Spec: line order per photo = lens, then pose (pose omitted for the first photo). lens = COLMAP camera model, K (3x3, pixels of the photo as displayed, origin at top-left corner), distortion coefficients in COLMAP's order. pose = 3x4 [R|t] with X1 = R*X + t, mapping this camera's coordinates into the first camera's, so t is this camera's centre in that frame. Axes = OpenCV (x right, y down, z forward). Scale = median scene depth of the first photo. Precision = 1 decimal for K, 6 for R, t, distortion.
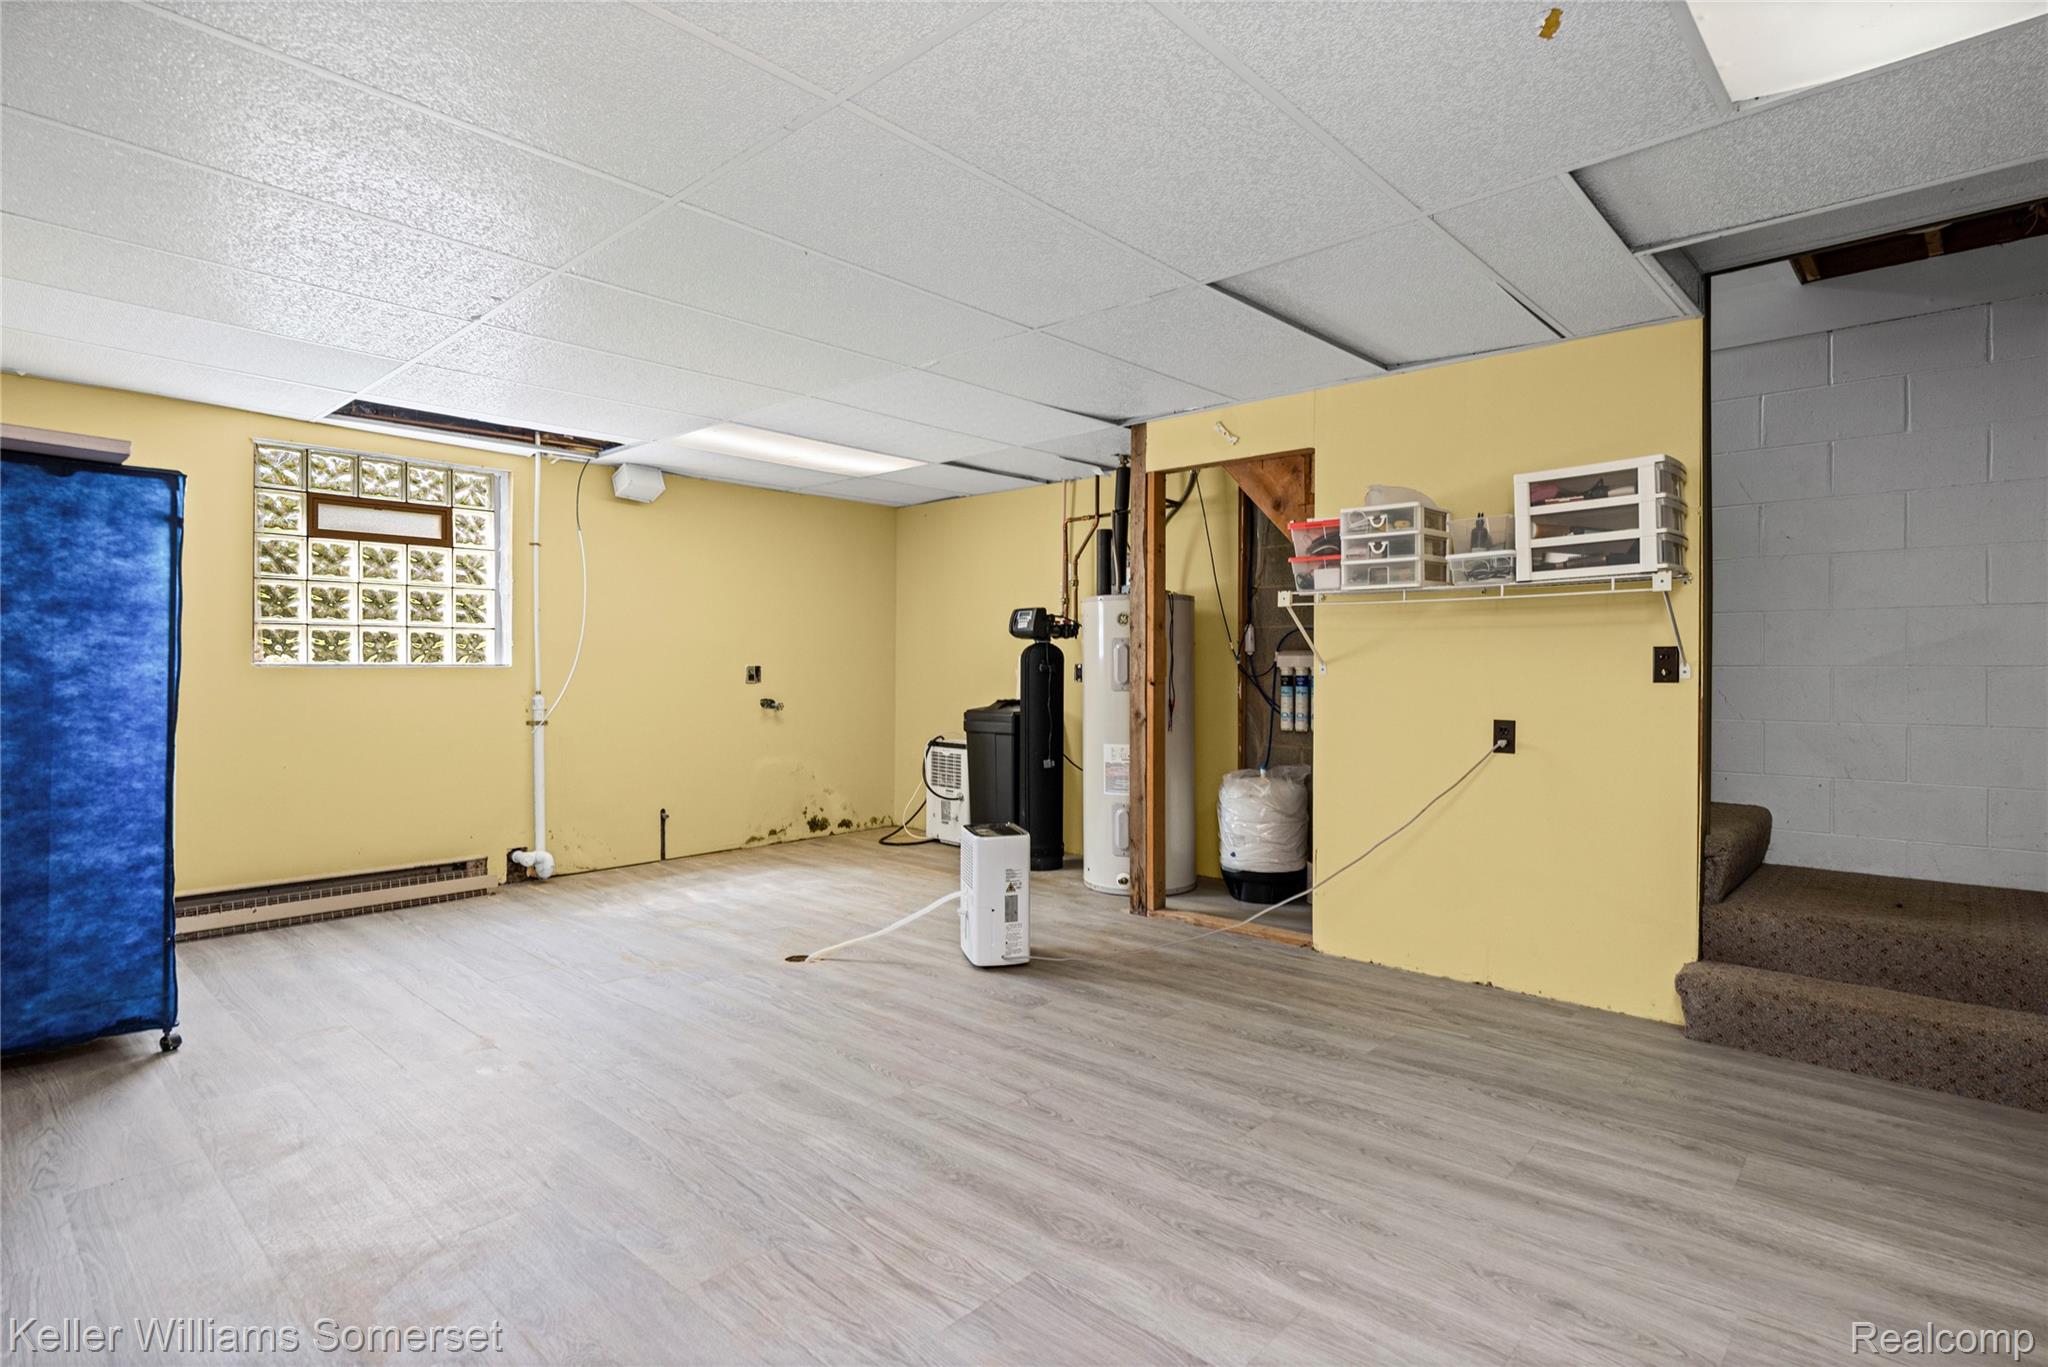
lens RADIAL K [[1033.0, 0, 1041.8], [0, 1033.0, 683.4], [0, 0, 1]] dist [0.003876, -0.001417]
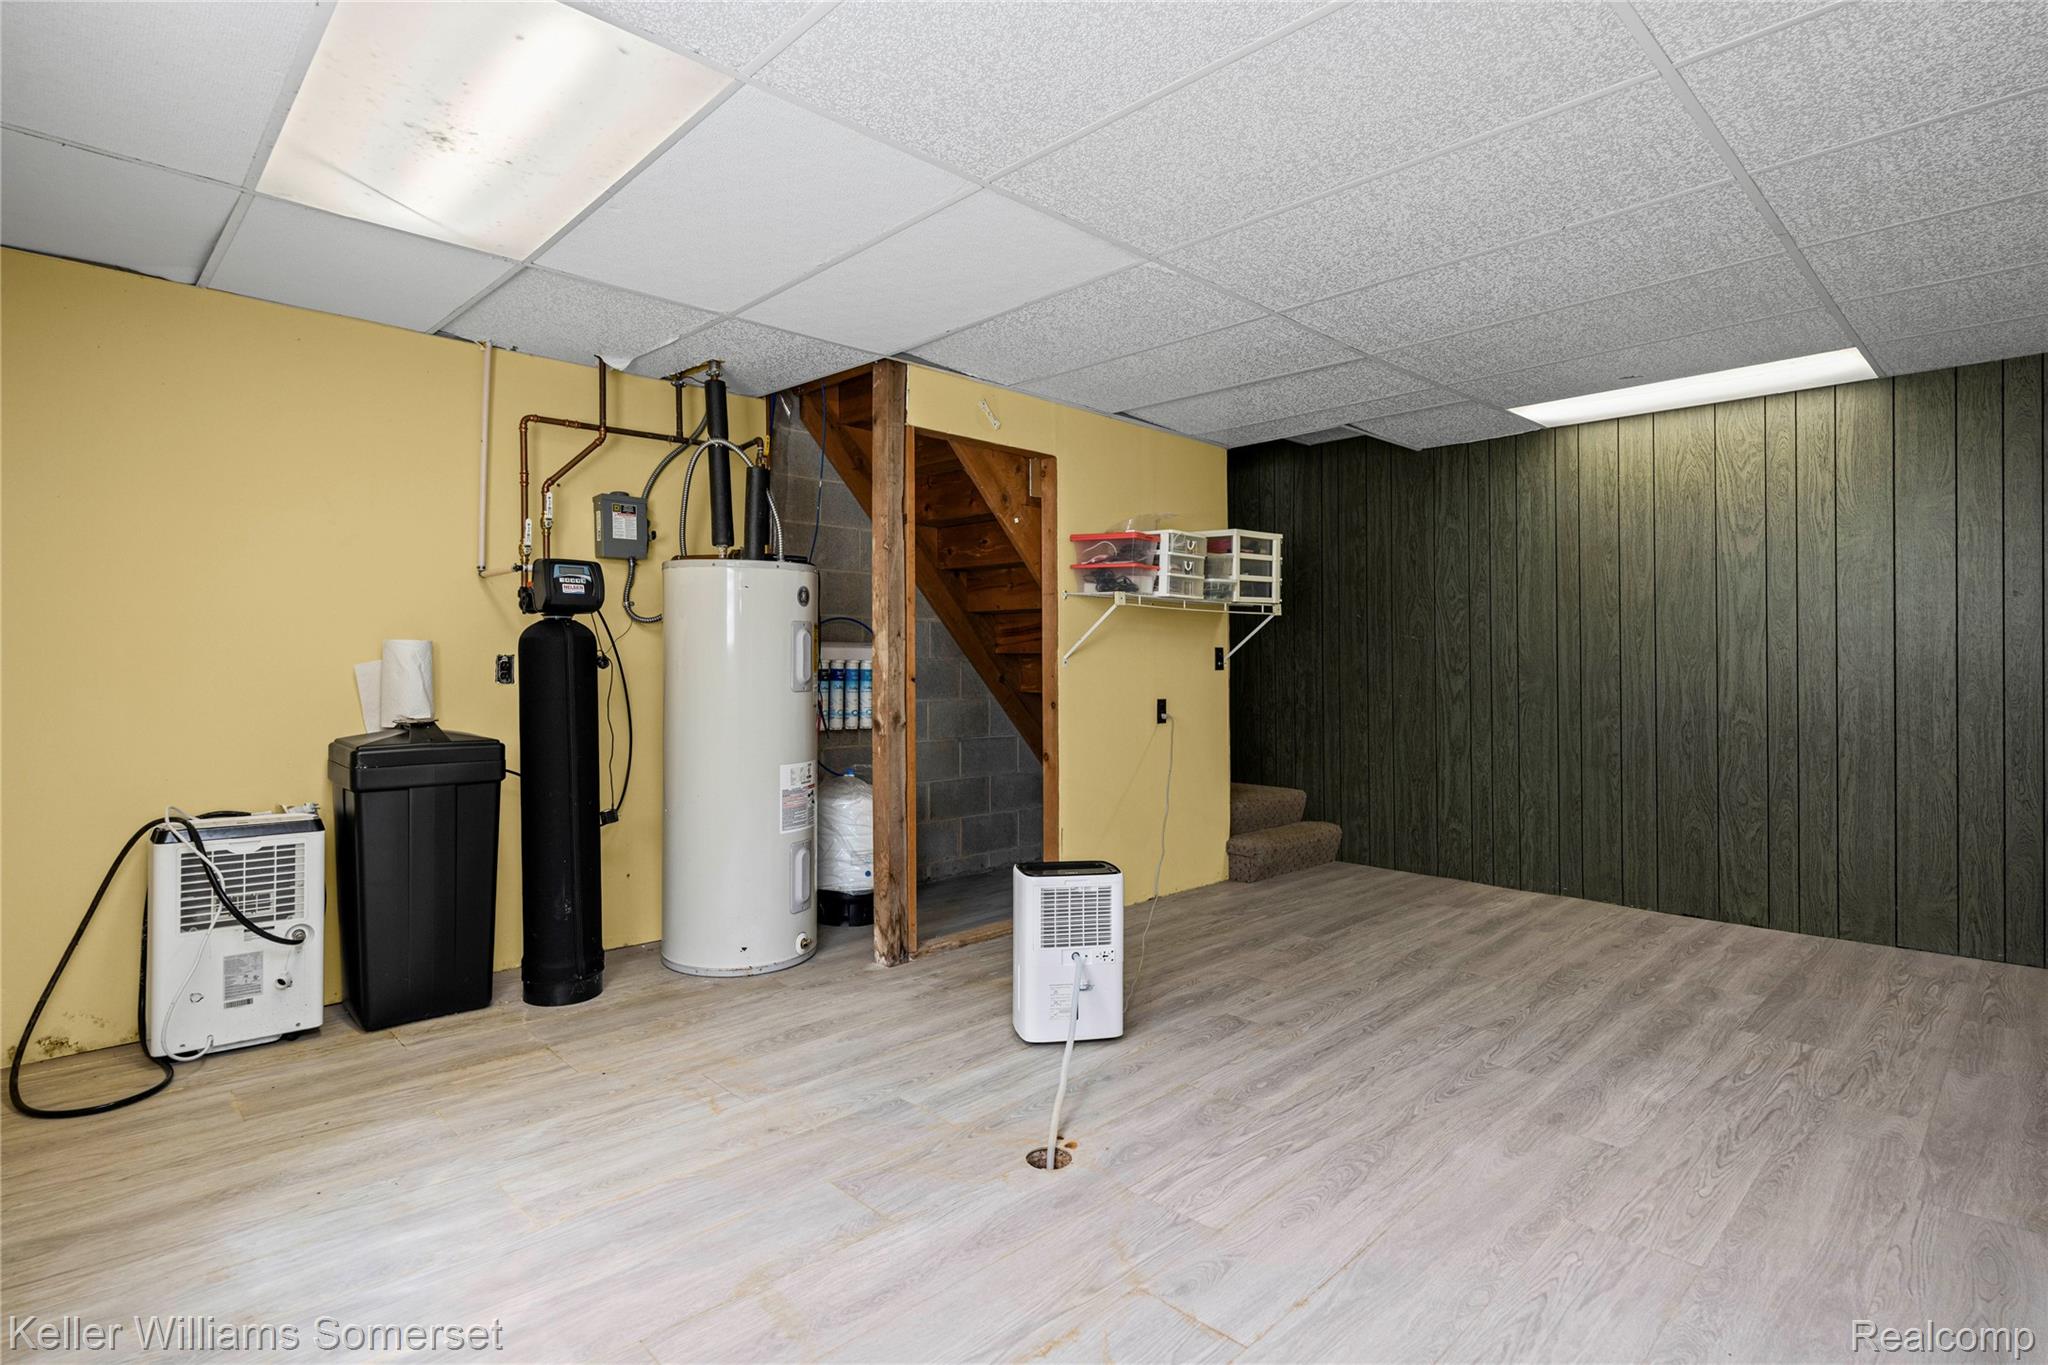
lens RADIAL K [[1033.0, 0, 1041.0], [0, 1033.0, 661.1], [0, 0, 1]] dist [0.003876, -0.001417]
pose [[0.049152, -0.001682, 0.998790, -1.015921], [0.013313, 0.999911, 0.001028, -0.020286], [-0.998703, 0.013246, 0.049170, 1.203936]]
